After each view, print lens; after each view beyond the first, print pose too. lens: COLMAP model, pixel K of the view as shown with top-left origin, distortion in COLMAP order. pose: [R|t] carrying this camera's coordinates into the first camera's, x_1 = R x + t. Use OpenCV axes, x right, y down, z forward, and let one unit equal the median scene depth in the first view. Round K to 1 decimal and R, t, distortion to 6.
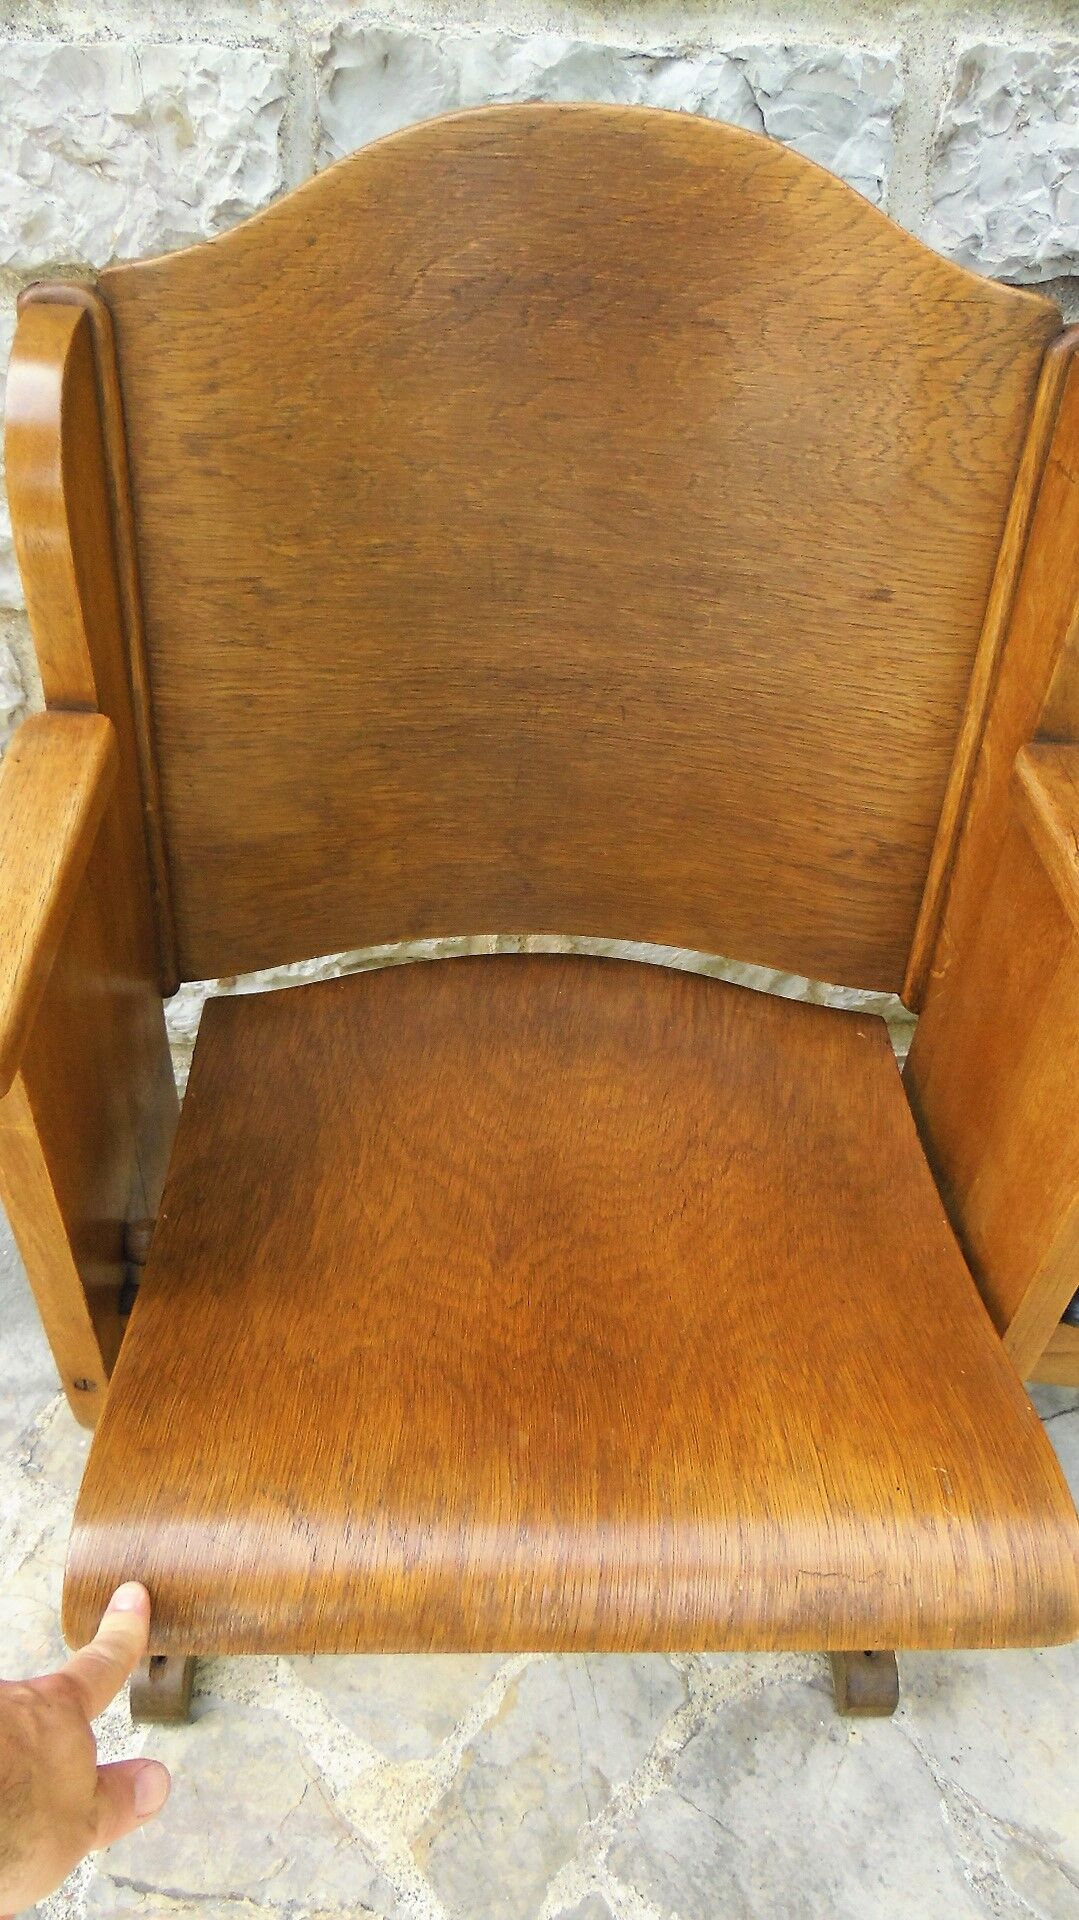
lens RADIAL K [[1432.3, 0, 539.5], [0, 1432.3, 960.0], [0, 0, 1]] dist [-0.033416, 0.065716]
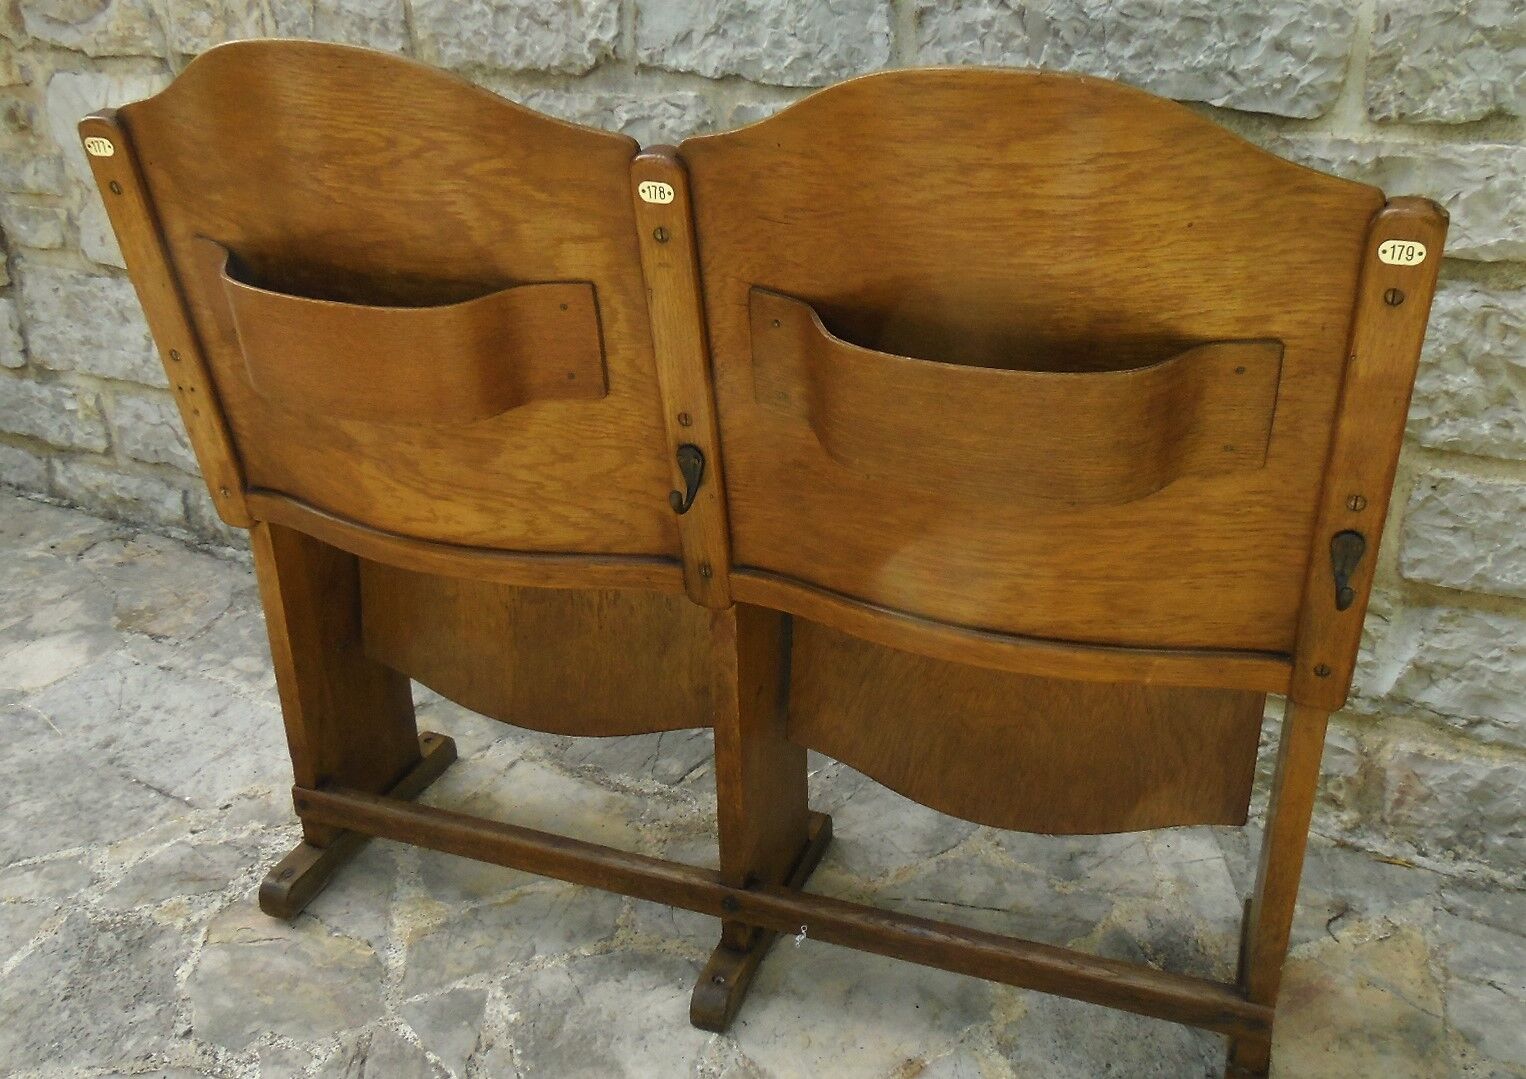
lens RADIAL K [[1432.5, 0, 819.3], [0, 1432.5, 539.5], [0, 0, 1]] dist [-0.035583, 0.068479]
pose [[0.878086, 0.163289, -0.449780, 1.148809], [-0.293934, 0.925789, -0.237734, 0.549957], [0.377582, 0.340956, 0.860918, -0.422406]]
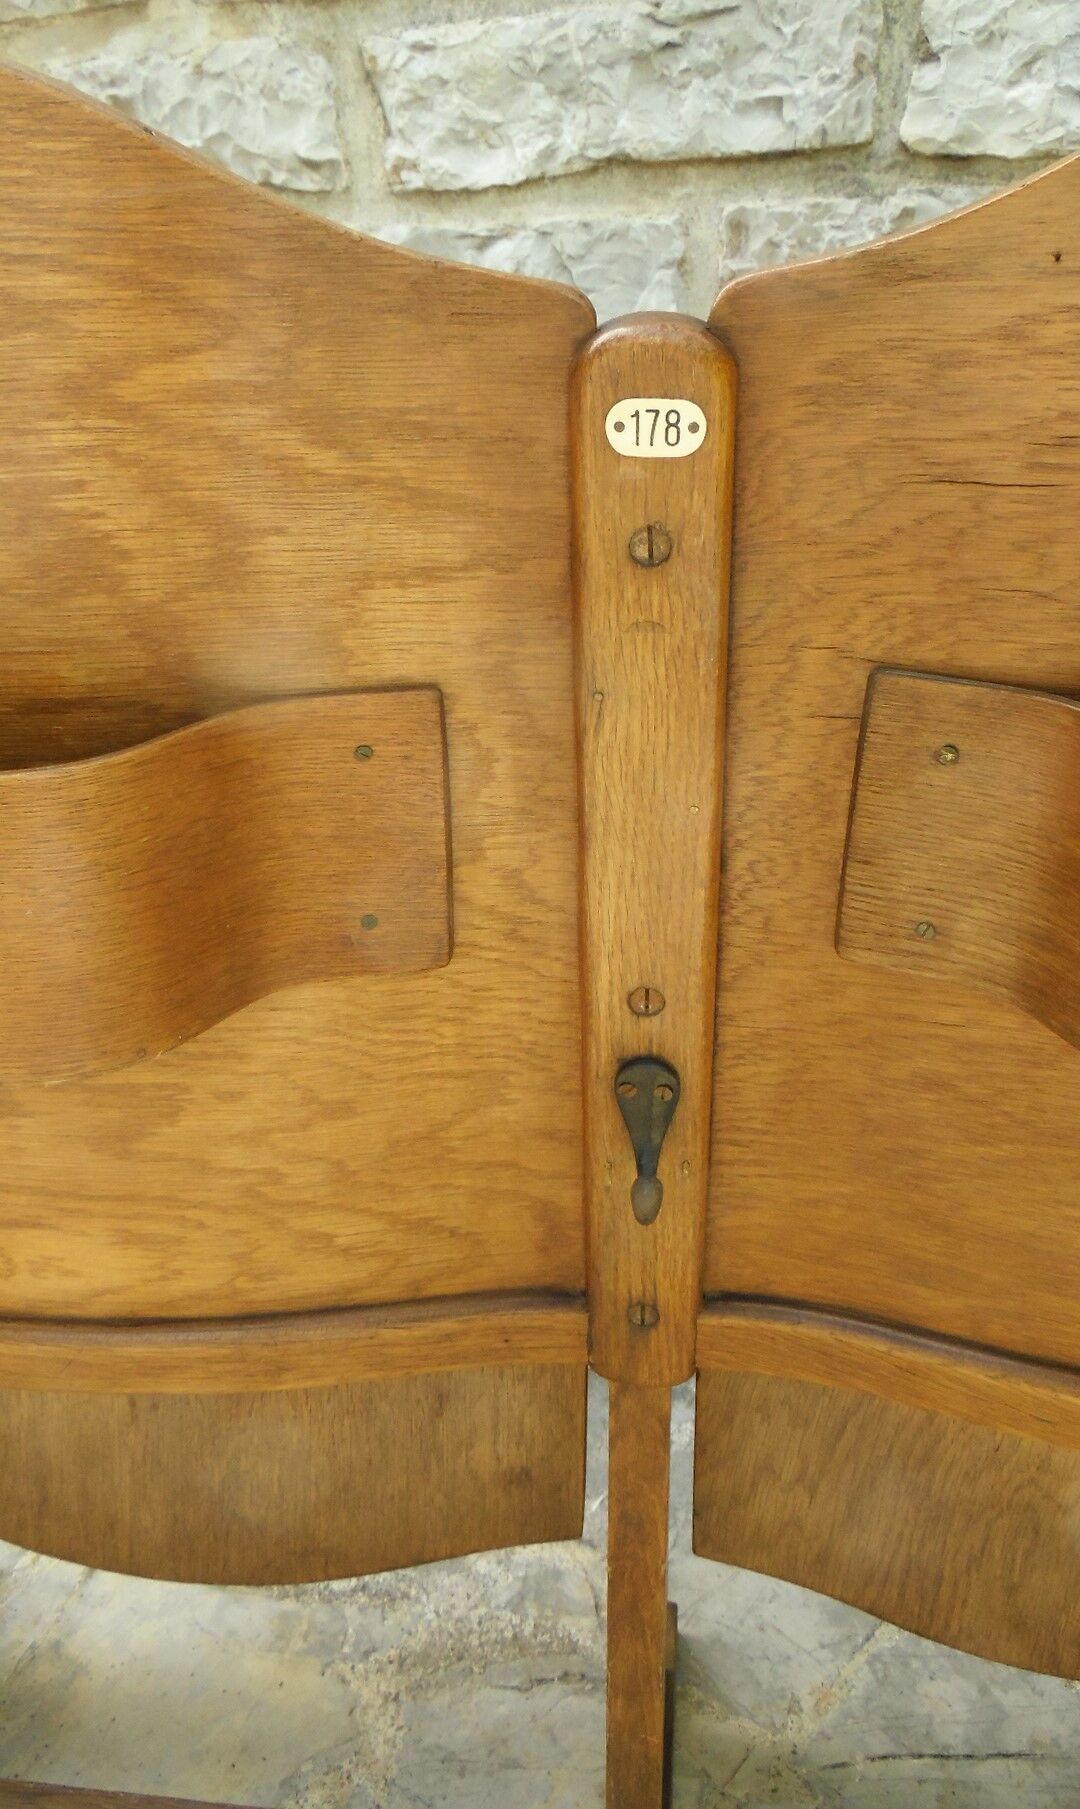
lens RADIAL K [[1438.2, 0, 541.4], [0, 1438.2, 853.3], [0, 0, 1]] dist [-0.039155, 0.088019]
pose [[0.956462, 0.042615, -0.288730, 0.511110], [-0.156028, 0.910706, -0.382451, 0.325126], [0.246650, 0.410850, 0.877705, 0.136670]]
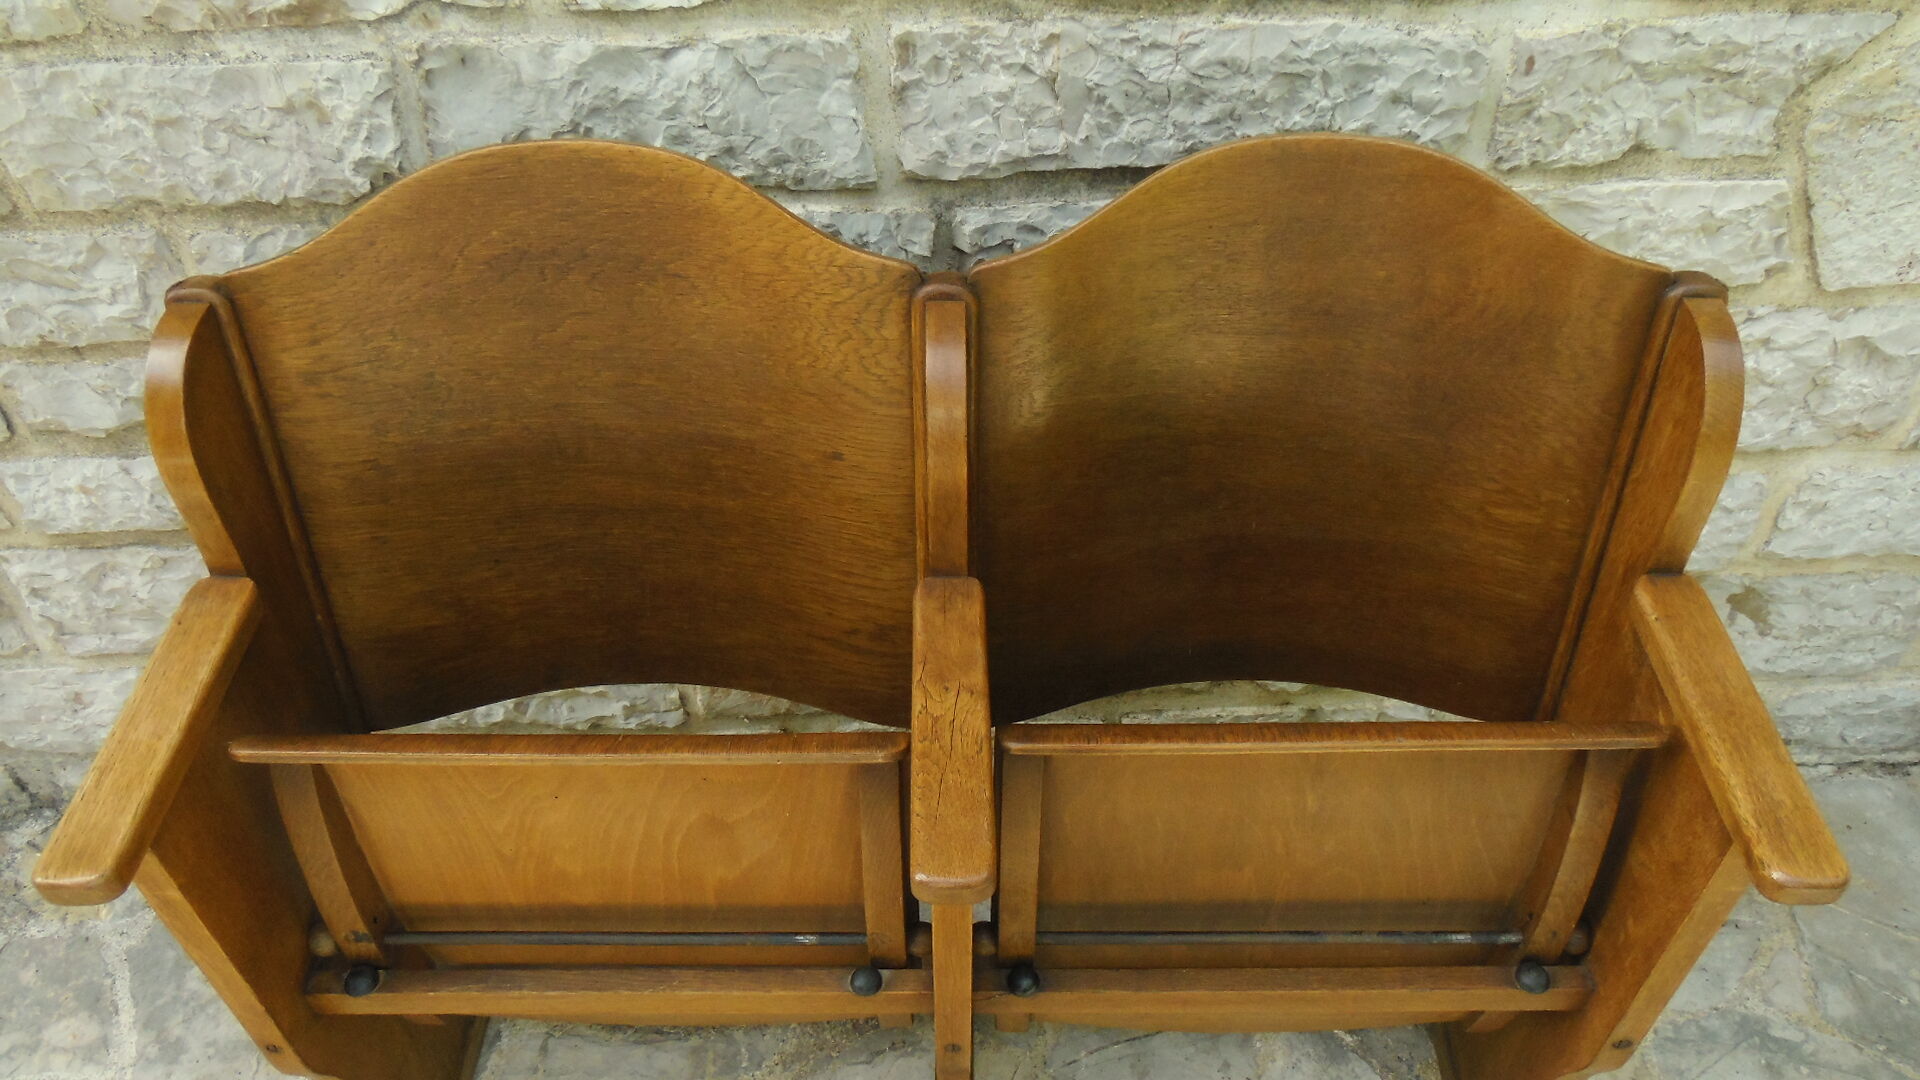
lens RADIAL K [[1432.3, 0, 975.6], [0, 1432.3, 544.2], [0, 0, 1]] dist [-0.033416, 0.065716]
pose [[0.998456, -0.021736, -0.051117, 0.423619], [0.023317, 0.999262, 0.030537, -0.205757], [0.050415, -0.031682, 0.998226, -0.316241]]
